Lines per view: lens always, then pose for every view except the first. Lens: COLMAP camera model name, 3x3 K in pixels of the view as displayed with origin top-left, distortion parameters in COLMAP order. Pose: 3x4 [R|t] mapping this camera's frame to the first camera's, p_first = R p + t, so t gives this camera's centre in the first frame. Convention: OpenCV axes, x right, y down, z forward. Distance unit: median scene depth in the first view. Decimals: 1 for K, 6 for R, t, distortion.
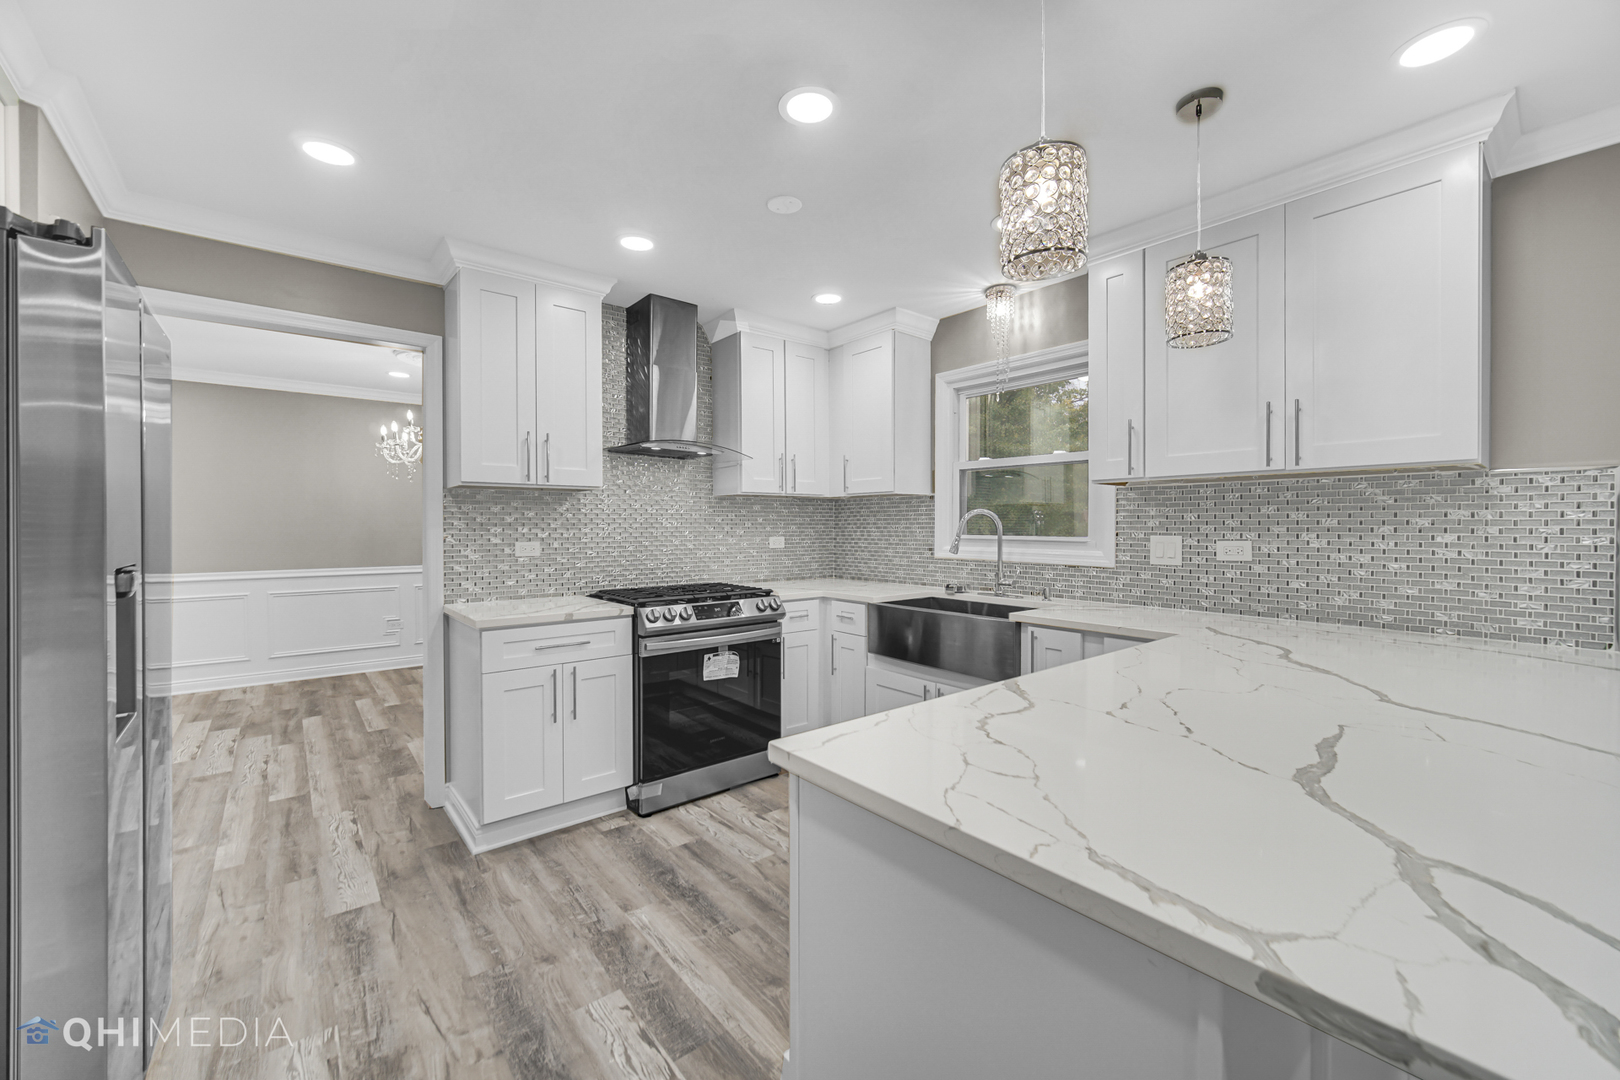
lens RADIAL K [[643.0, 0, 810.0], [0, 643.0, 540.0], [0, 0, 1]] dist [-0.000238, -0.000093]
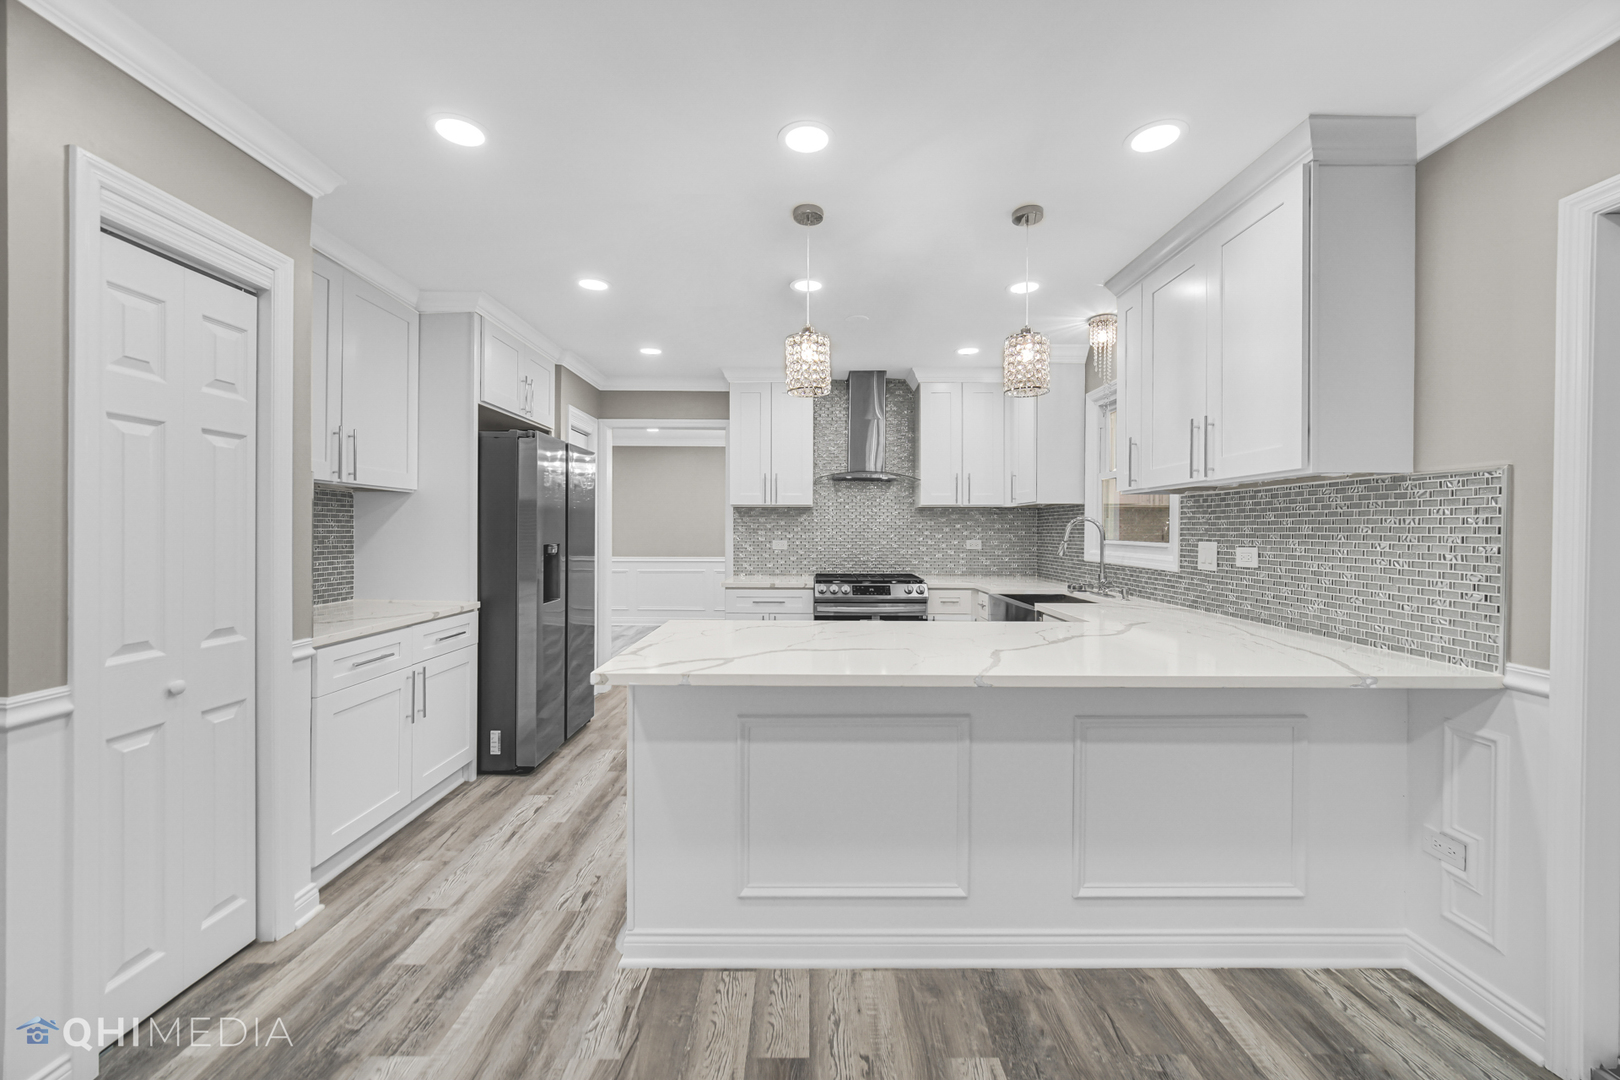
lens RADIAL K [[643.0, 0, 810.0], [0, 643.0, 540.0], [0, 0, 1]] dist [-0.000238, -0.000093]
pose [[0.769923, 0.013052, -0.638003, 0.590137], [-0.017413, 0.999848, -0.000560, 0.001662], [0.637899, 0.011541, 0.770034, -0.164660]]
